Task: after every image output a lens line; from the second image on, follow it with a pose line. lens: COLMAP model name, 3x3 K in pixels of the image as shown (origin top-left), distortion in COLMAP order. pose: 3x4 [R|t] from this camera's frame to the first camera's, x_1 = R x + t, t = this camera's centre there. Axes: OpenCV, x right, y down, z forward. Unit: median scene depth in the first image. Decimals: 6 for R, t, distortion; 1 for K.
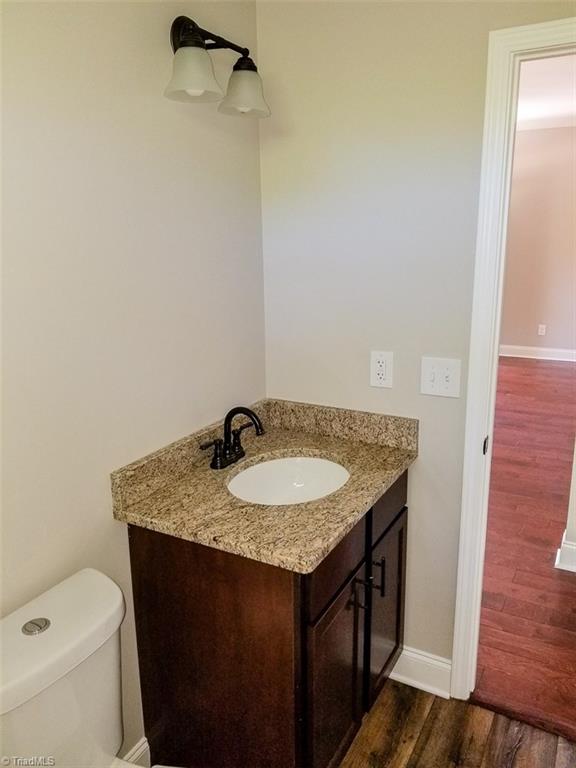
lens RADIAL K [[607.5, 0, 288.0], [0, 607.5, 384.0], [0, 0, 1]] dist [0.095452, -0.175172]
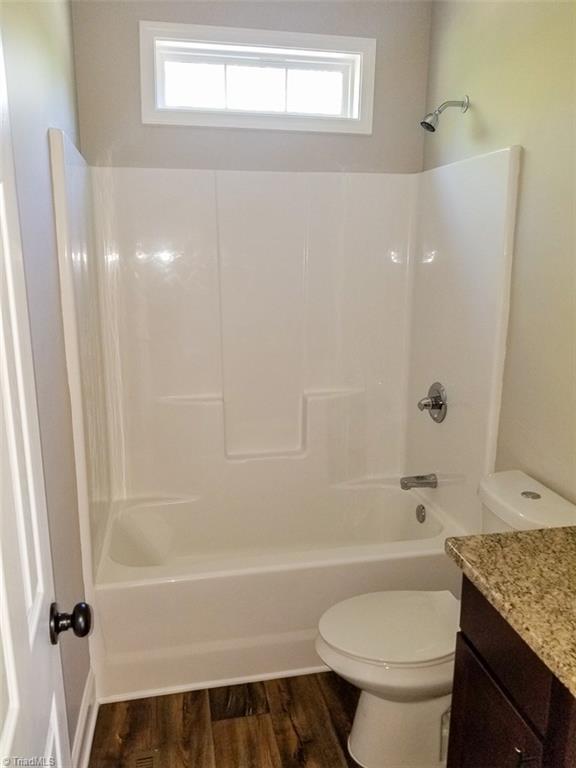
lens RADIAL K [[607.5, 0, 288.0], [0, 607.5, 384.0], [0, 0, 1]] dist [0.095452, -0.175172]
pose [[-0.766863, 0.156568, -0.622421, 0.748029], [-0.153640, 0.896809, 0.414884, -0.298317], [0.623150, 0.413788, -0.663674, 1.248509]]
